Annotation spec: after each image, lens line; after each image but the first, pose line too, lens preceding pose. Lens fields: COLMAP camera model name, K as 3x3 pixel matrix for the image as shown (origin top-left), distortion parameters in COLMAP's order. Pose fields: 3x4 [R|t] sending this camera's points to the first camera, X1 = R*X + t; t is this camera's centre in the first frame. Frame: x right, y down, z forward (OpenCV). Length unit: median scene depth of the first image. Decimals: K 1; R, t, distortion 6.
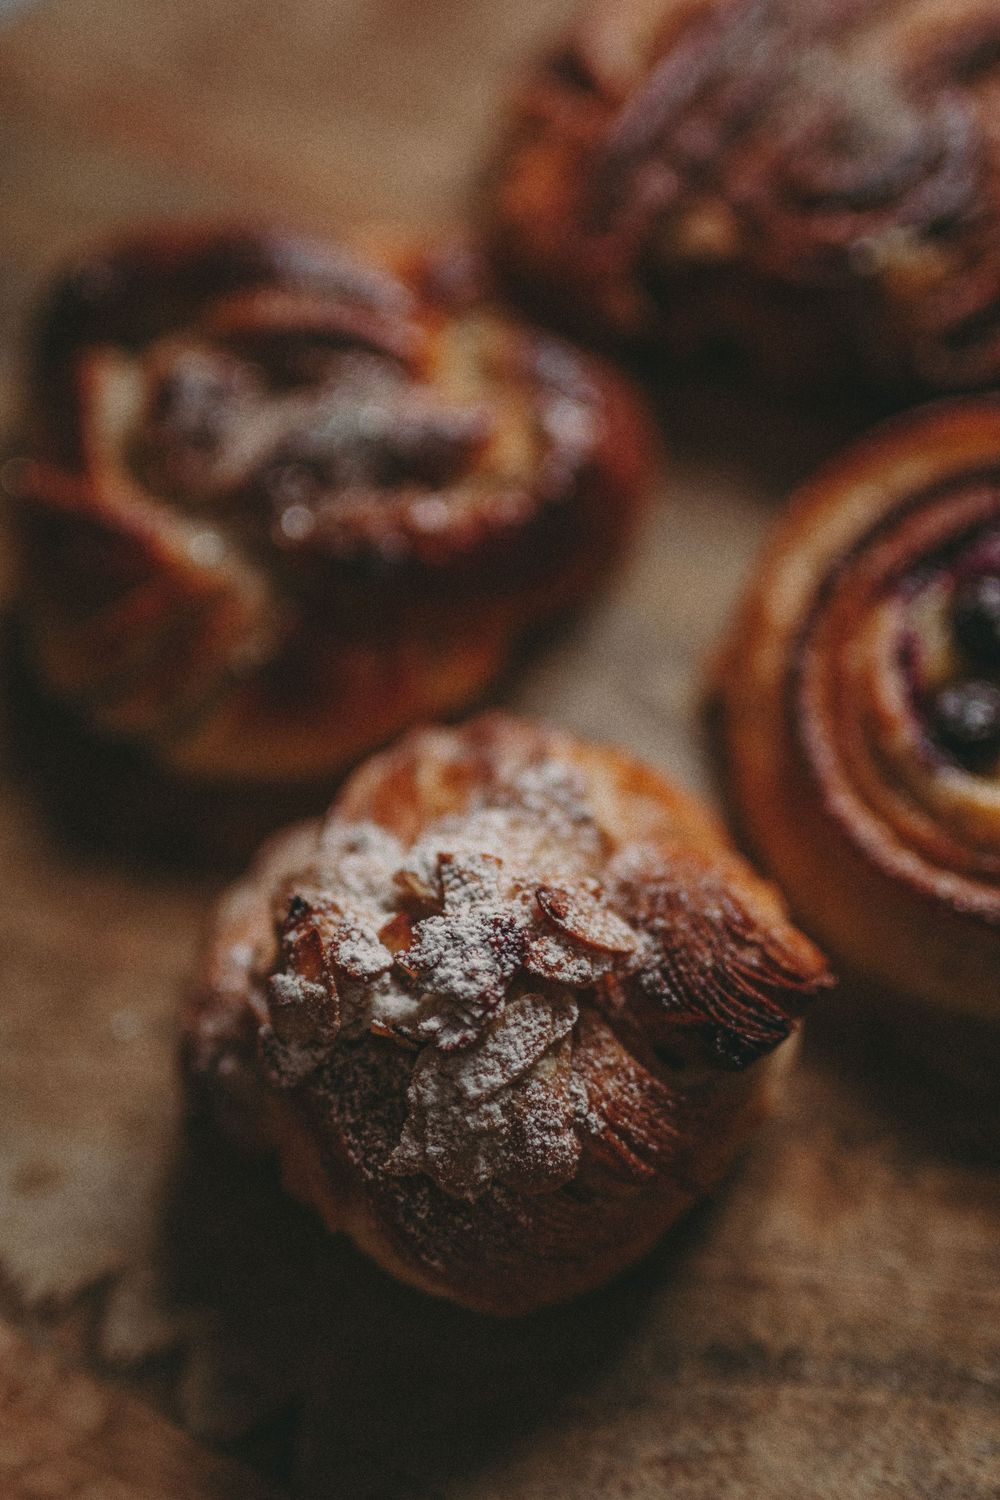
lens RADIAL K [[2110.4, 0, 500.0], [0, 2110.4, 750.0], [0, 0, 1]] dist [-0.011672, -0.022000]
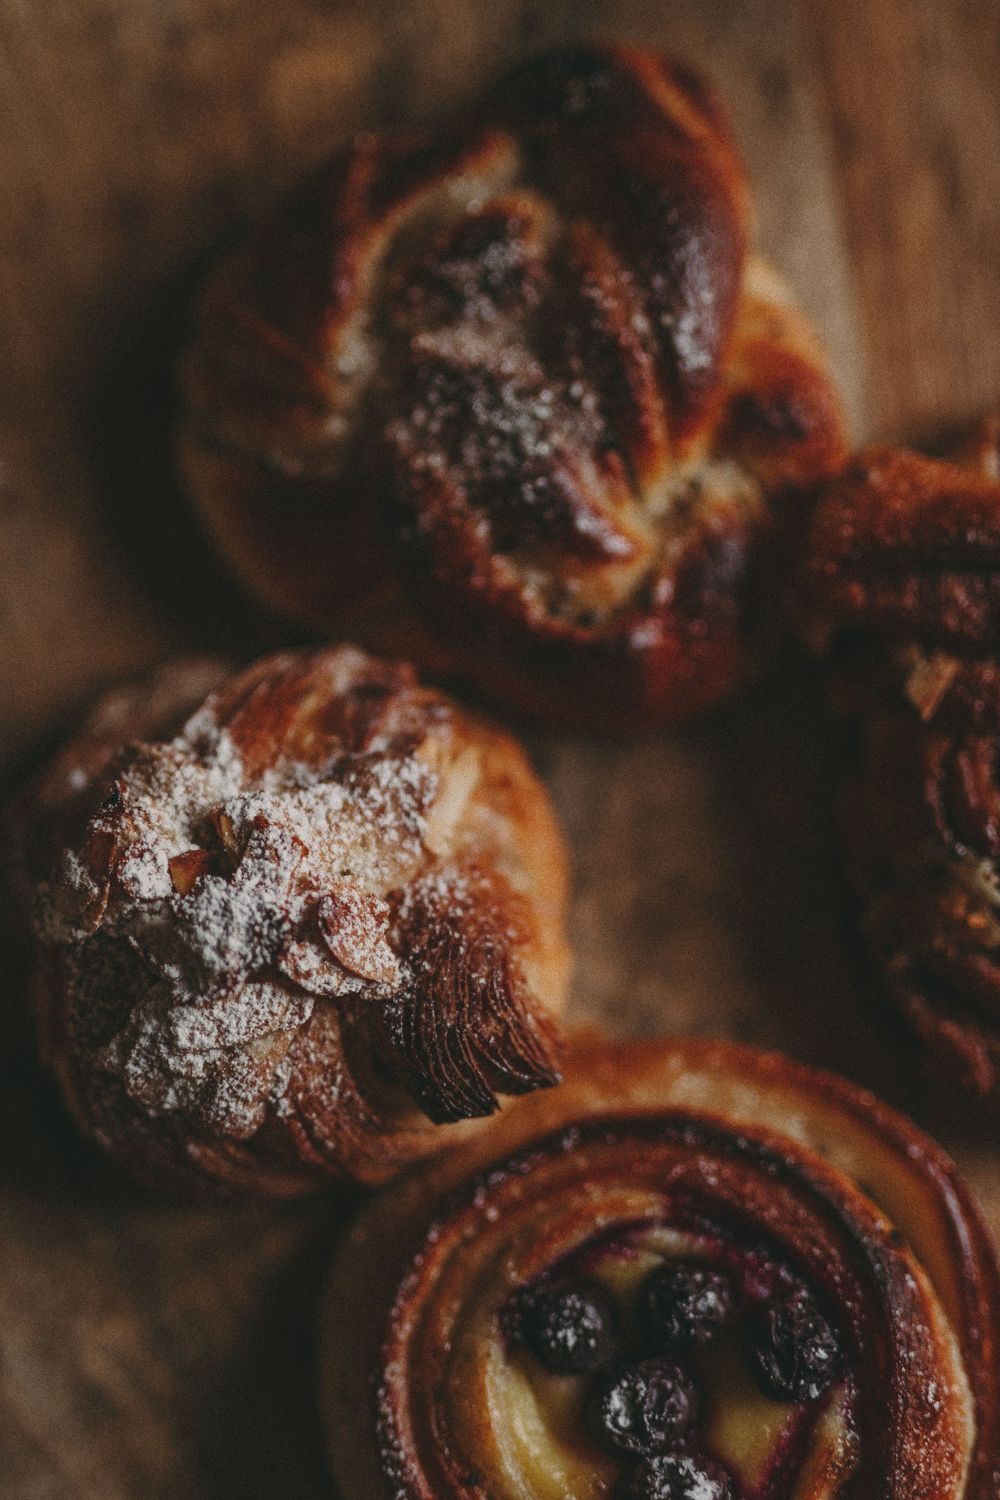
lens RADIAL K [[2110.4, 0, 500.0], [0, 2110.4, 750.0], [0, 0, 1]] dist [-0.011672, -0.022000]
pose [[0.896283, 0.442961, -0.021491, 0.084776], [-0.415369, 0.855459, 0.309288, -0.346545], [0.155387, -0.268283, 0.950726, 0.059220]]
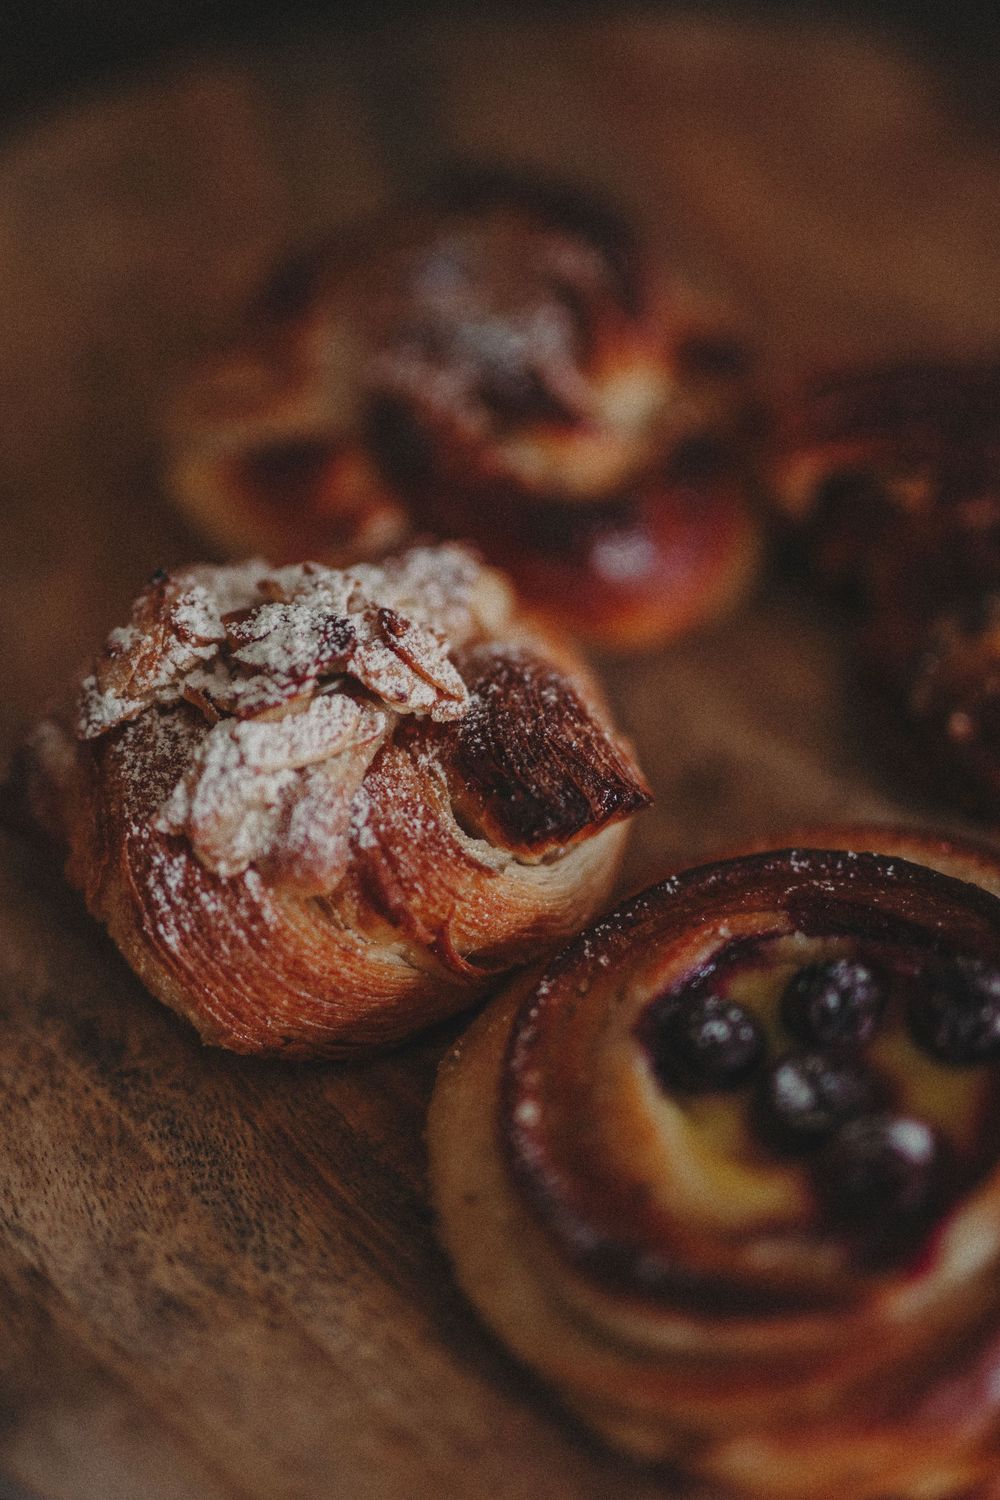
lens RADIAL K [[2110.4, 0, 500.0], [0, 2110.4, 750.0], [0, 0, 1]] dist [-0.011672, -0.022000]
pose [[0.956245, 0.255787, -0.142017, 0.231273], [-0.284323, 0.926895, -0.245002, 0.358893], [0.068966, 0.274661, 0.959065, 0.054390]]
